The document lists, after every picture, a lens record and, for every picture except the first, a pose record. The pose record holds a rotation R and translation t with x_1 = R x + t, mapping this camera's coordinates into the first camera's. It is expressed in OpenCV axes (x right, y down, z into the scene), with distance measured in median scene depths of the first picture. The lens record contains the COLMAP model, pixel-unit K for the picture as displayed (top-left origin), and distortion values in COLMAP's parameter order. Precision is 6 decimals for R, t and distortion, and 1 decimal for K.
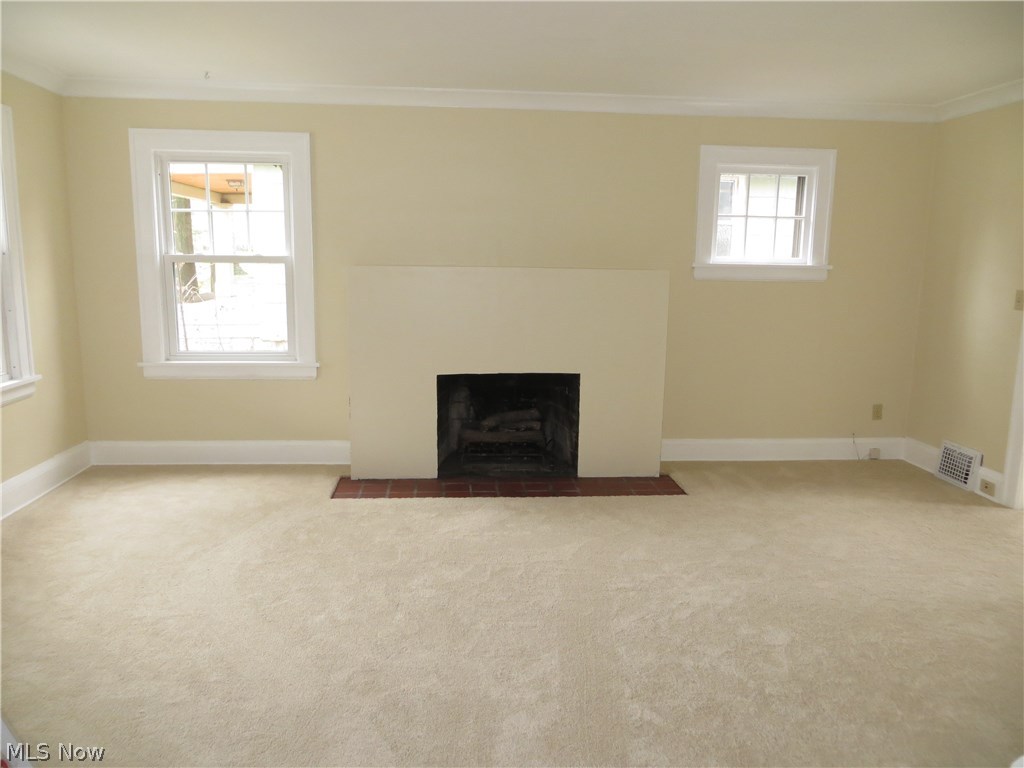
lens RADIAL K [[764.4, 0, 516.1], [0, 764.4, 383.9], [0, 0, 1]] dist [-0.009282, -0.004363]
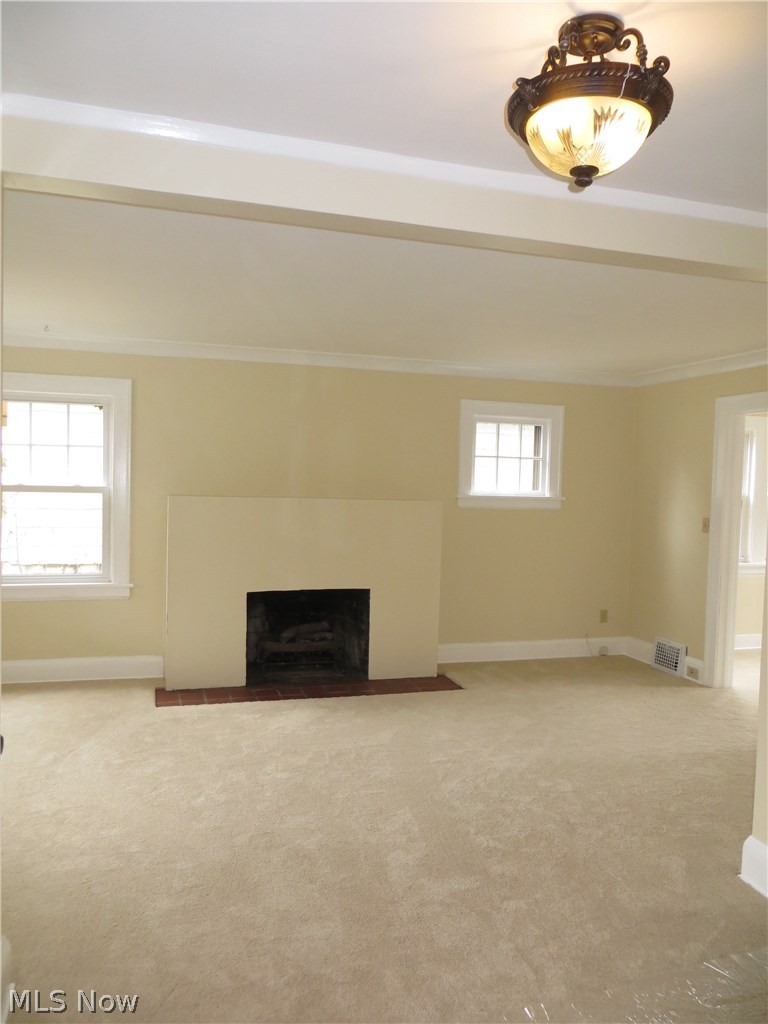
lens RADIAL K [[764.4, 0, 383.0], [0, 764.4, 515.7], [0, 0, 1]] dist [-0.009282, -0.004363]
pose [[0.978709, -0.000335, 0.205254, -0.139099], [0.023936, 0.993362, -0.112516, 0.007641], [-0.203853, 0.115033, 0.972220, -0.151601]]
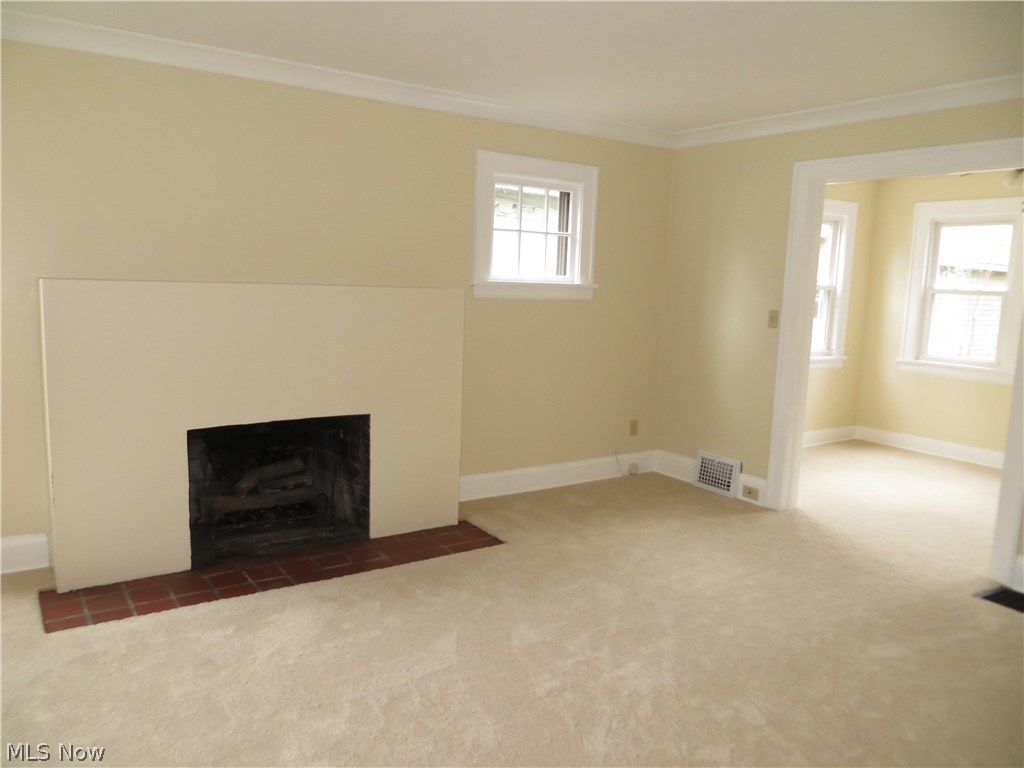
lens RADIAL K [[764.4, 0, 506.0], [0, 764.4, 380.4], [0, 0, 1]] dist [-0.009282, -0.004363]
pose [[0.874371, -0.051772, 0.482489, -0.187663], [0.059147, 0.998249, -0.000072, -0.041282], [-0.481641, 0.028601, 0.875902, 0.213007]]
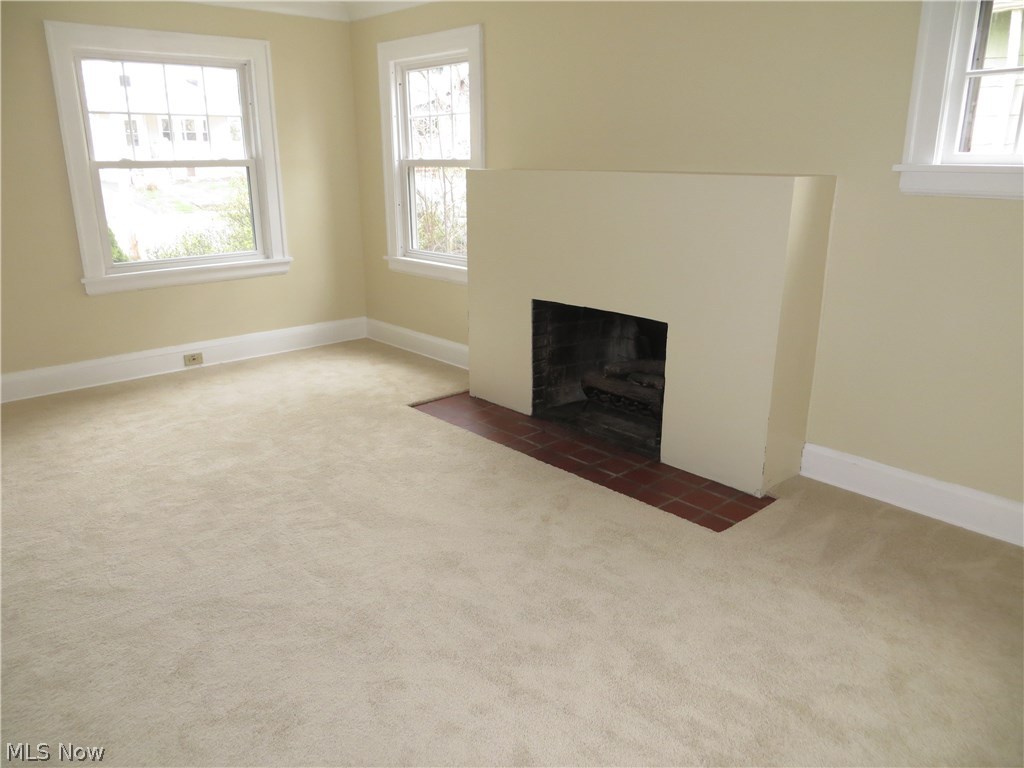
lens RADIAL K [[764.4, 0, 522.2], [0, 764.4, 386.6], [0, 0, 1]] dist [-0.009282, -0.004363]
pose [[0.611074, 0.214979, -0.761822, 0.572547], [-0.121411, 0.976481, 0.178167, -0.068046], [0.782207, -0.016380, 0.622803, 0.454256]]
